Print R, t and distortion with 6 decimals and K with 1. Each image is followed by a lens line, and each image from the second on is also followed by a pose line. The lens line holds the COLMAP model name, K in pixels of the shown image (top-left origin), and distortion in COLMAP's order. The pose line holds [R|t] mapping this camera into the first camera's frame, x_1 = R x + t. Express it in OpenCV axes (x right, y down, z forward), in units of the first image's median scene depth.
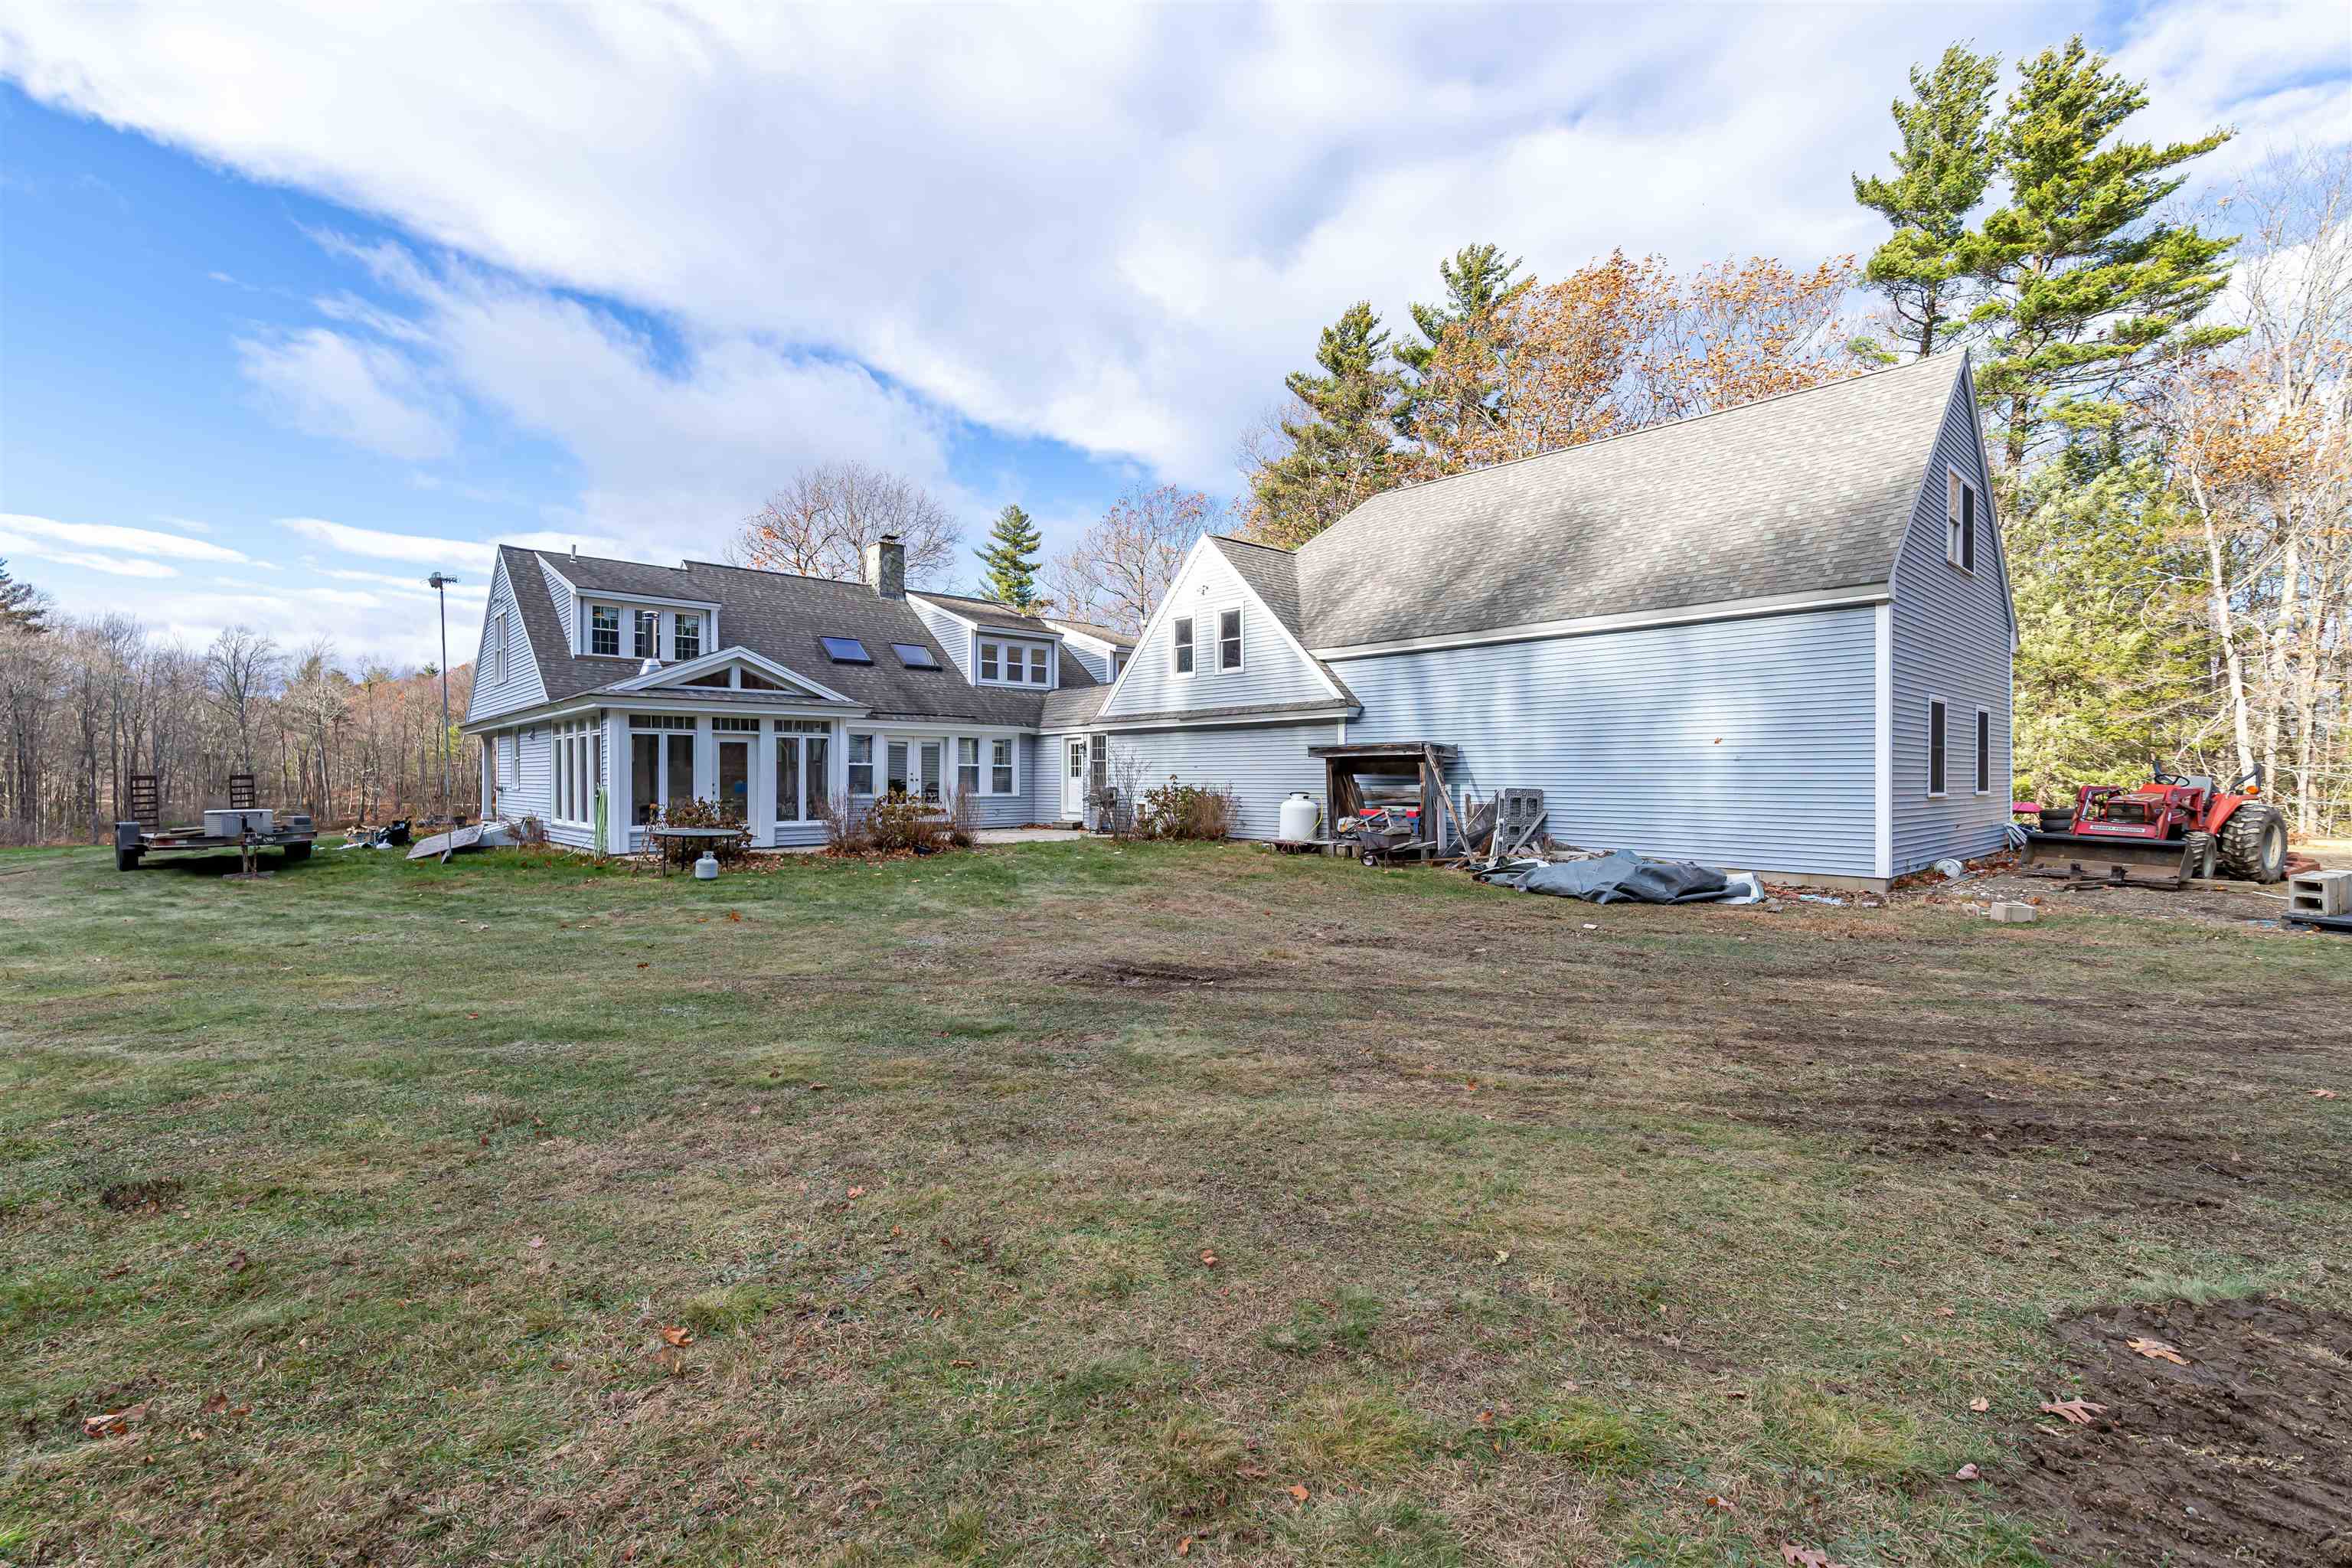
lens RADIAL K [[1021.7, 0, 1144.7], [0, 1021.7, 754.1], [0, 0, 1]] dist [-0.002428, -0.000281]
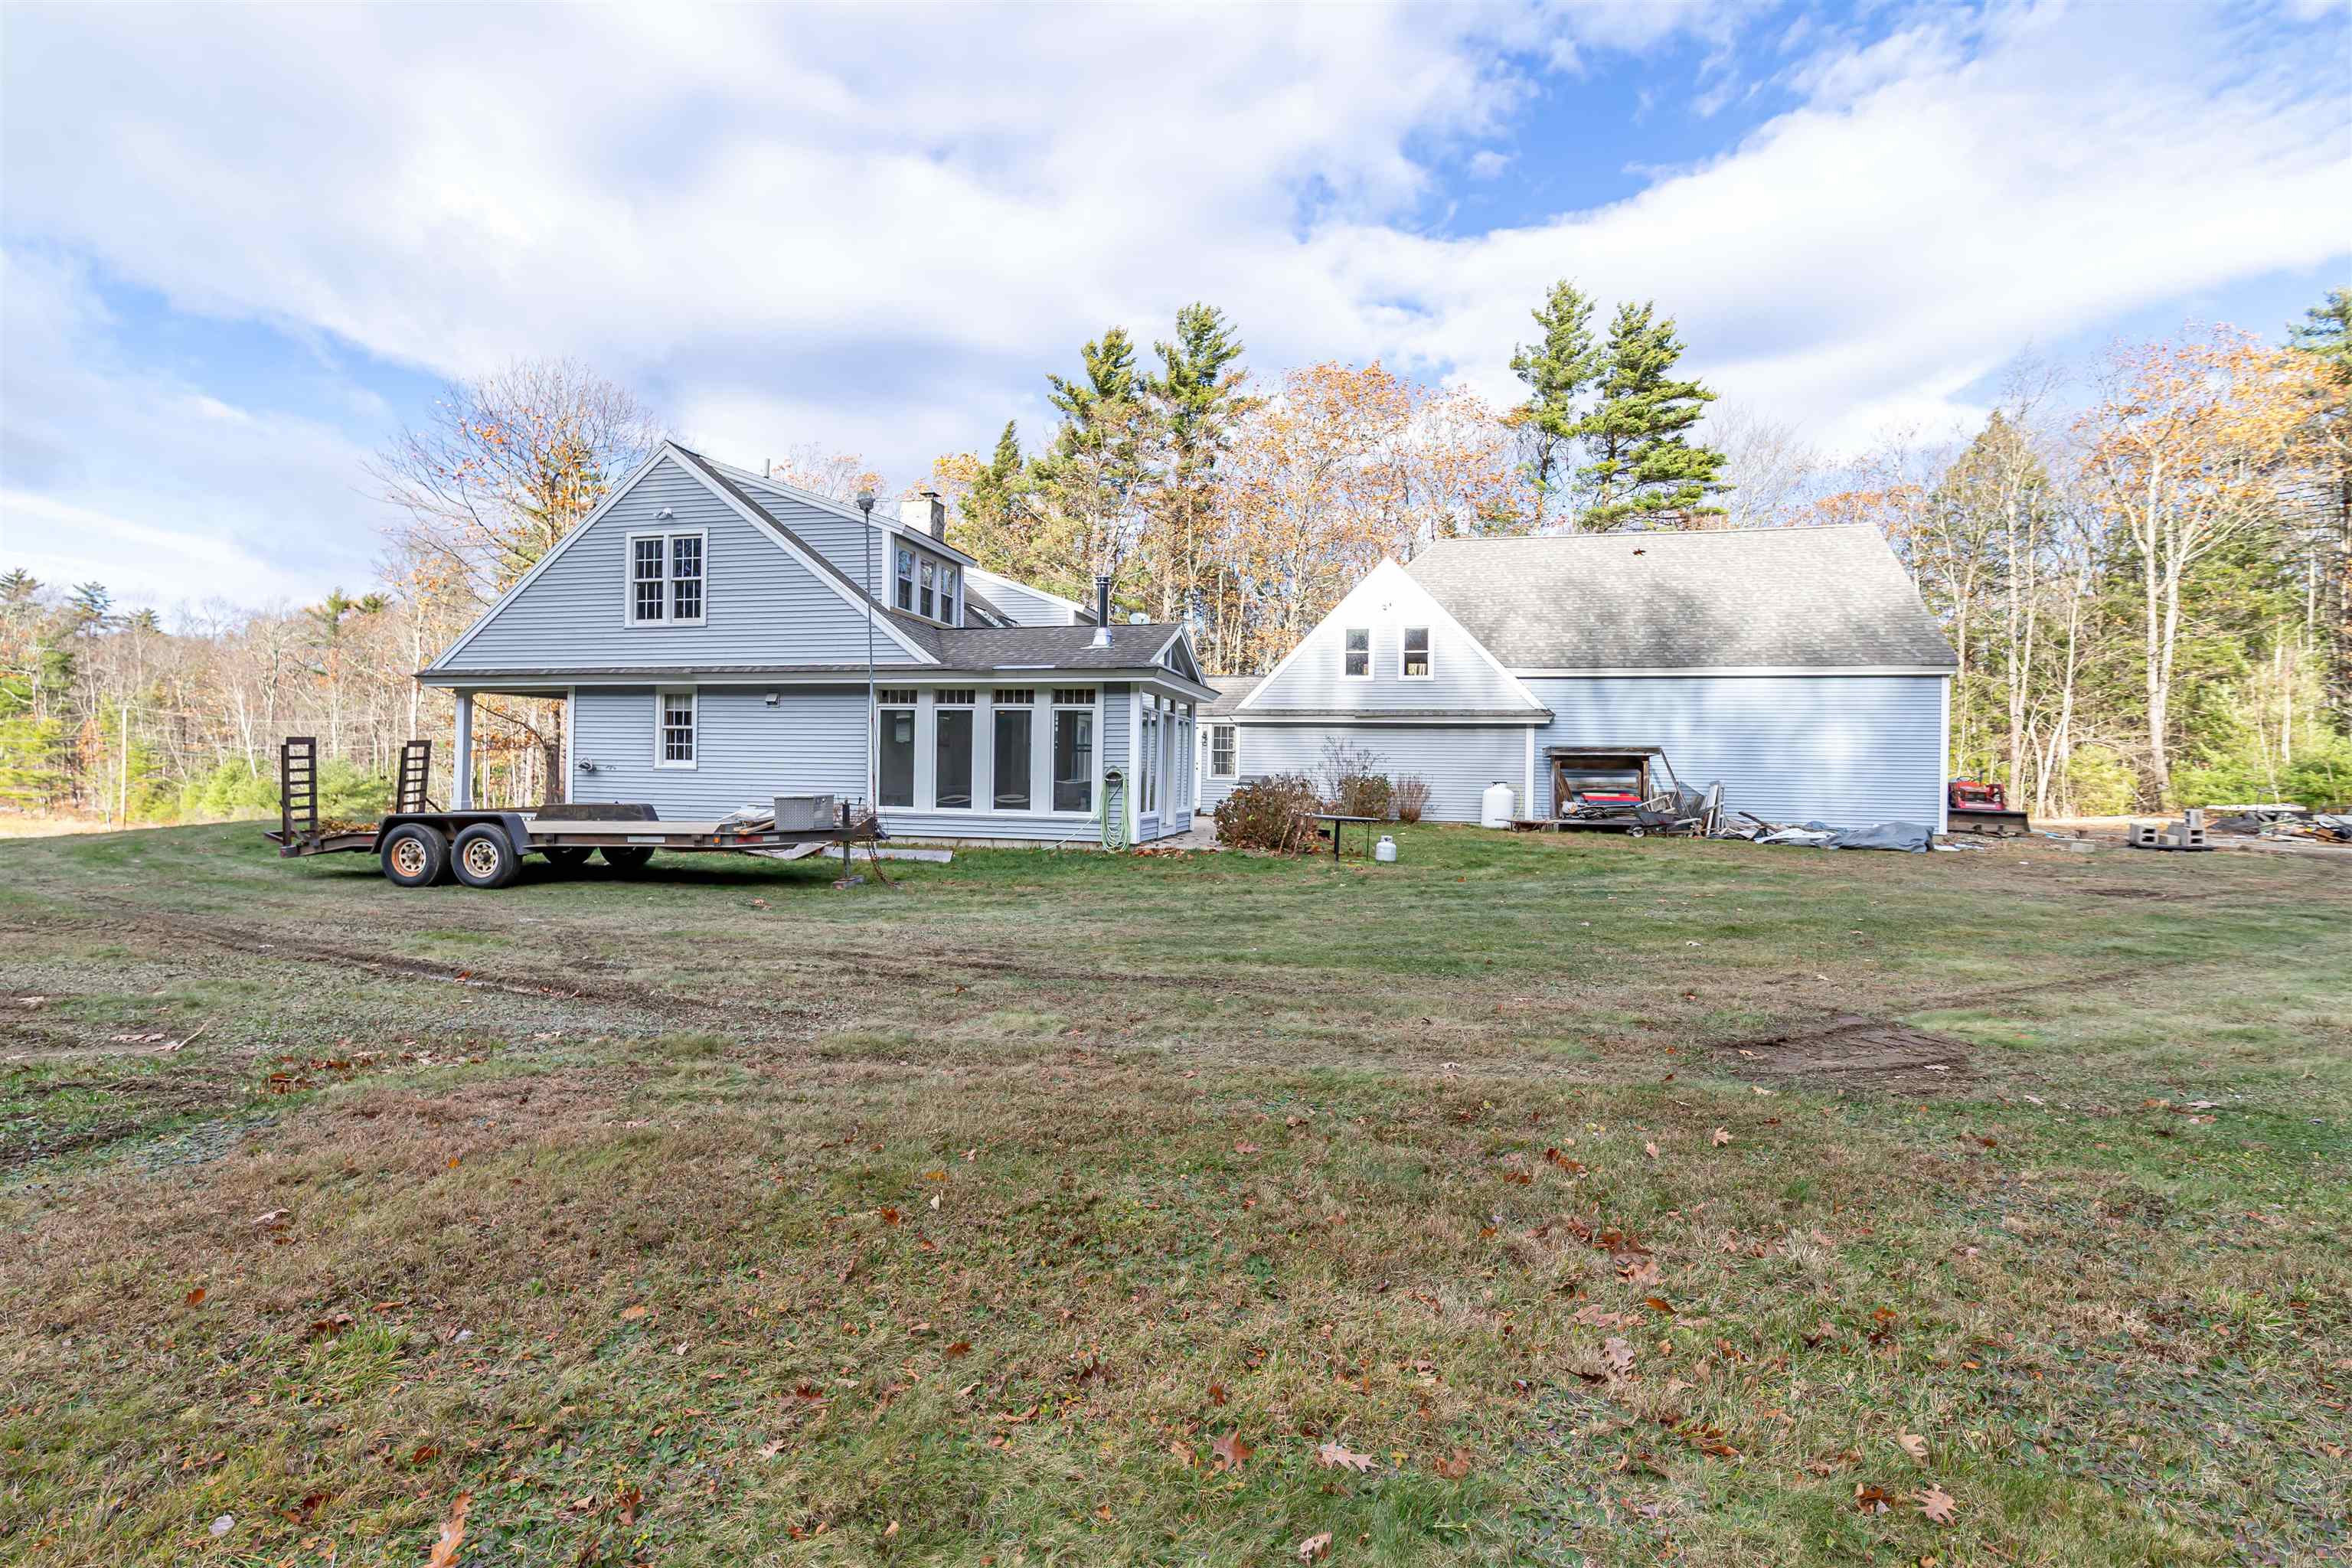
lens RADIAL K [[982.9, 0, 1176.0], [0, 982.9, 784.0], [0, 0, 1]] dist [-0.000306, -0.000052]
pose [[0.820692, 0.006075, 0.571339, -0.653093], [-0.029645, 0.999049, 0.031961, 0.009990], [-0.570602, -0.043167, 0.820092, 0.183089]]
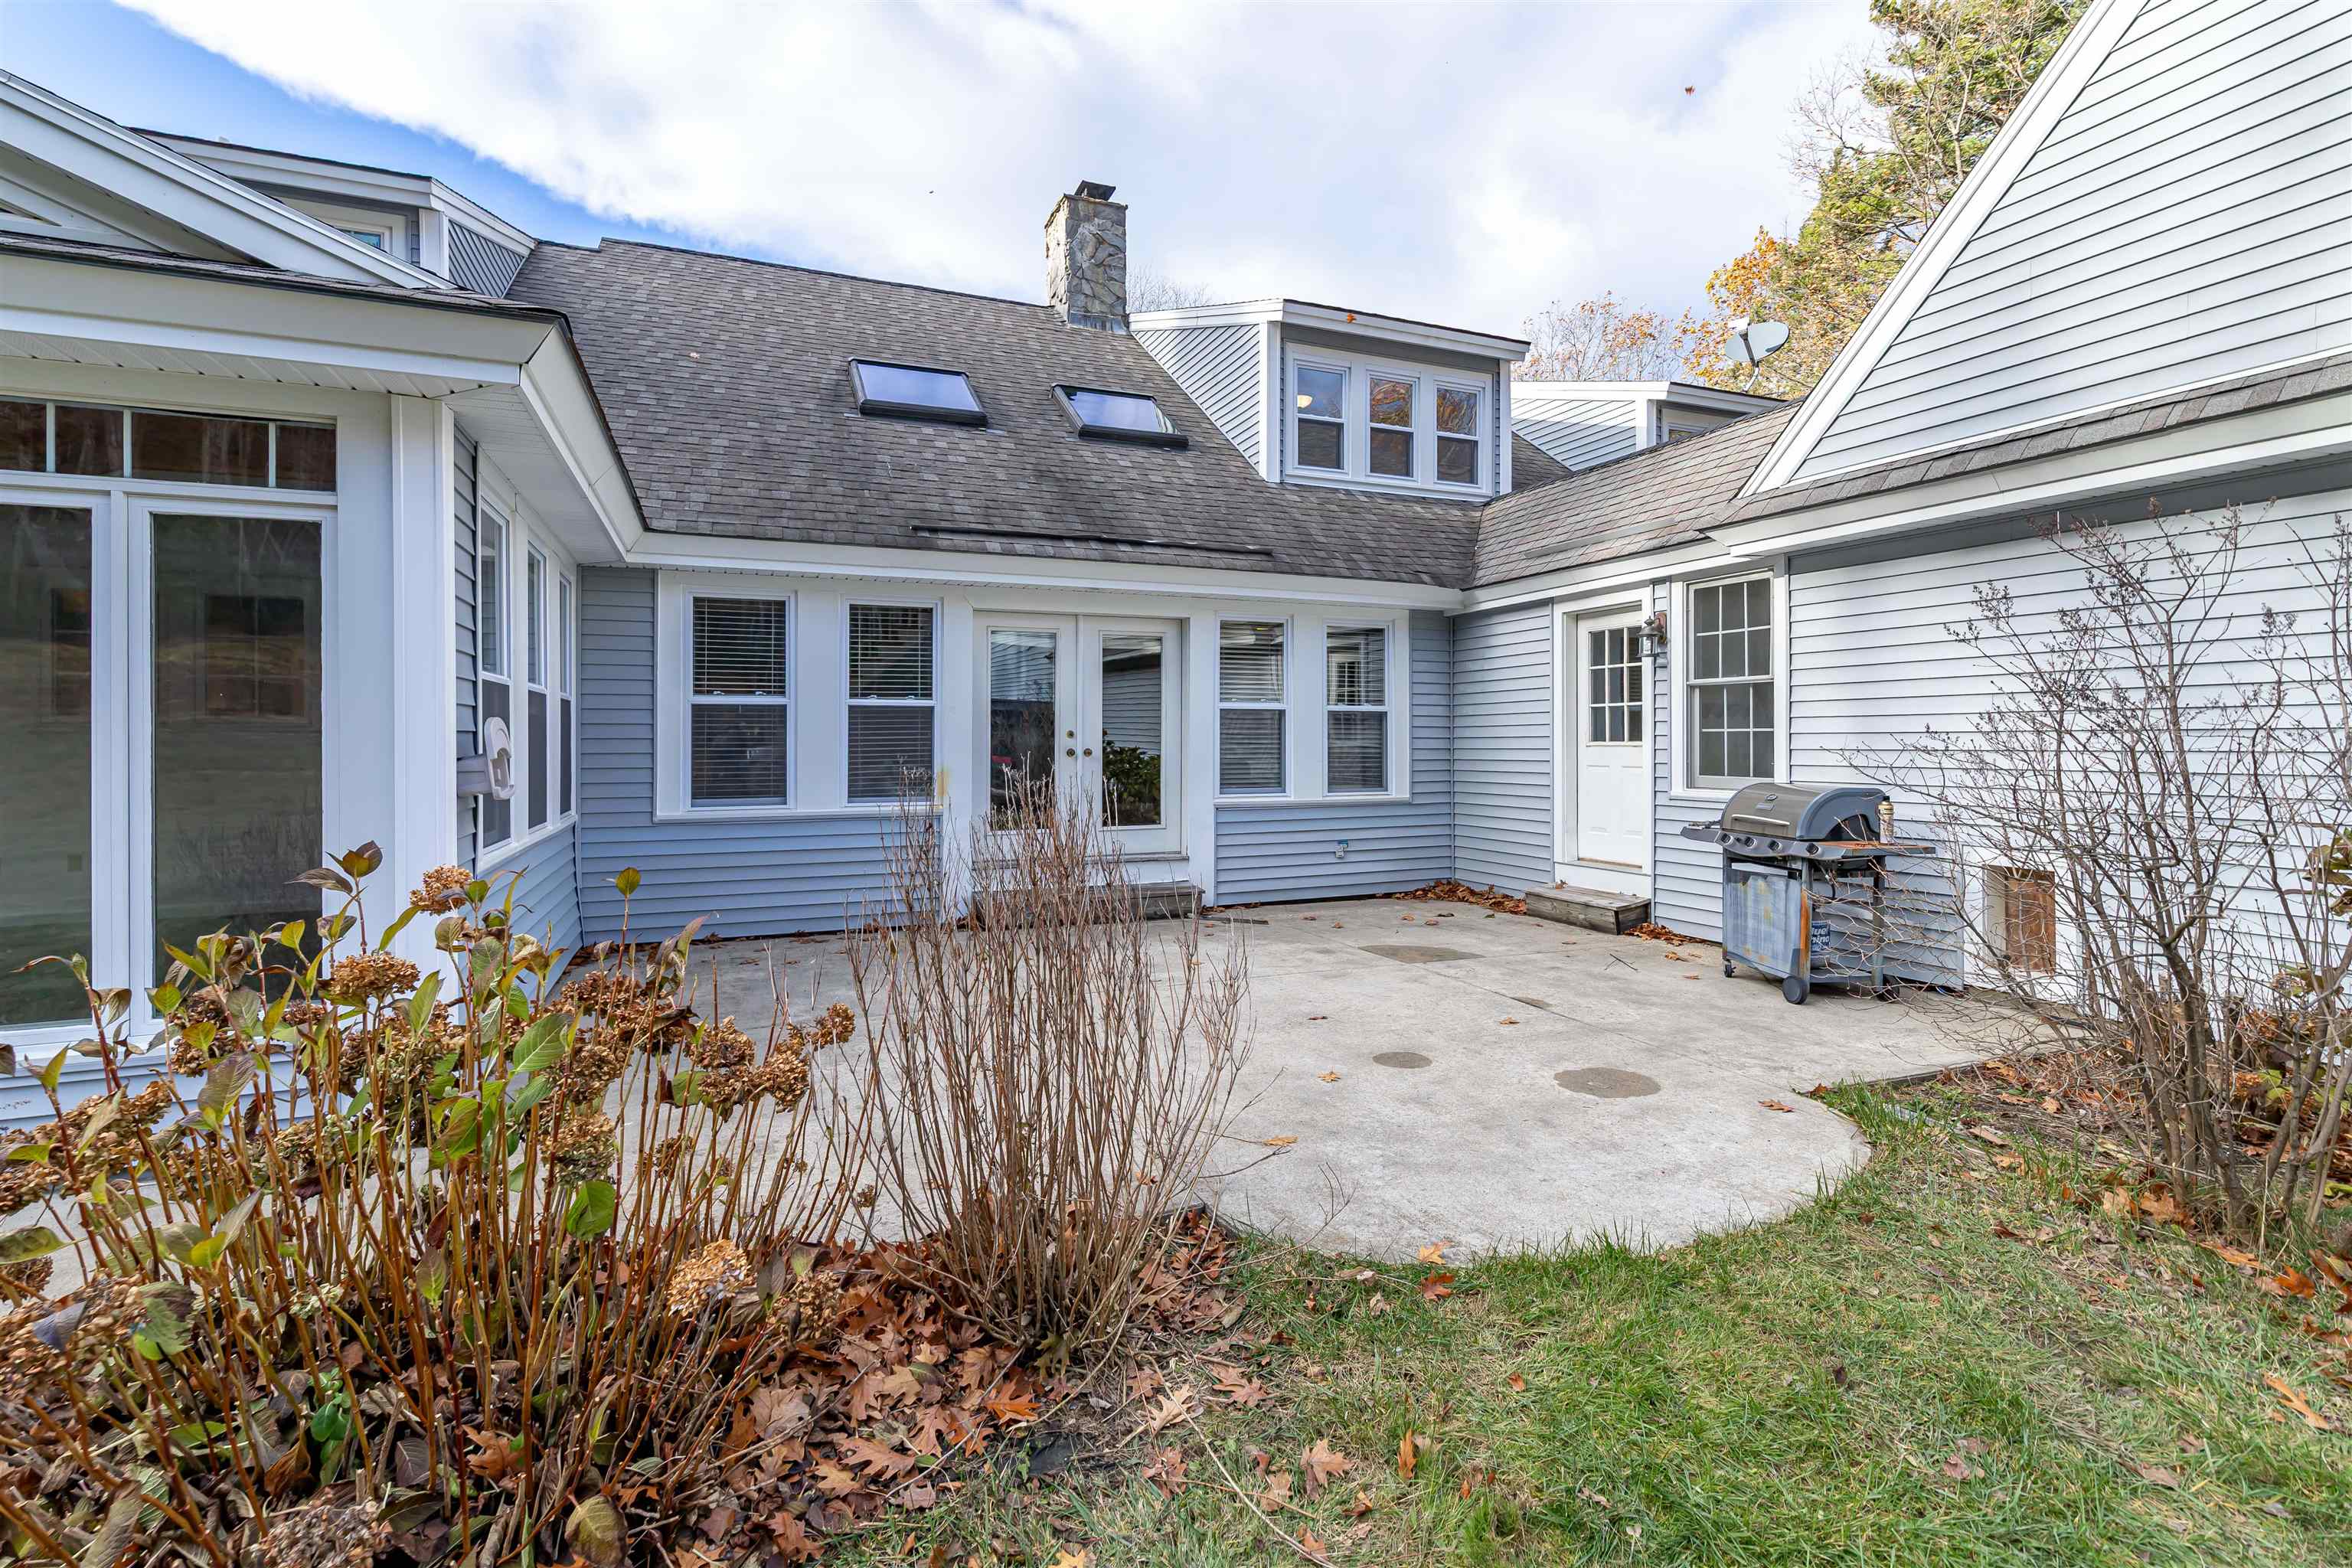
lens RADIAL K [[1021.7, 0, 1144.7], [0, 1021.7, 754.1], [0, 0, 1]] dist [-0.002428, -0.000281]
pose [[0.942705, 0.001251, -0.333625, -0.096689], [0.010614, 0.999374, 0.033738, 0.014747], [0.333458, -0.035346, 0.942102, 0.684181]]
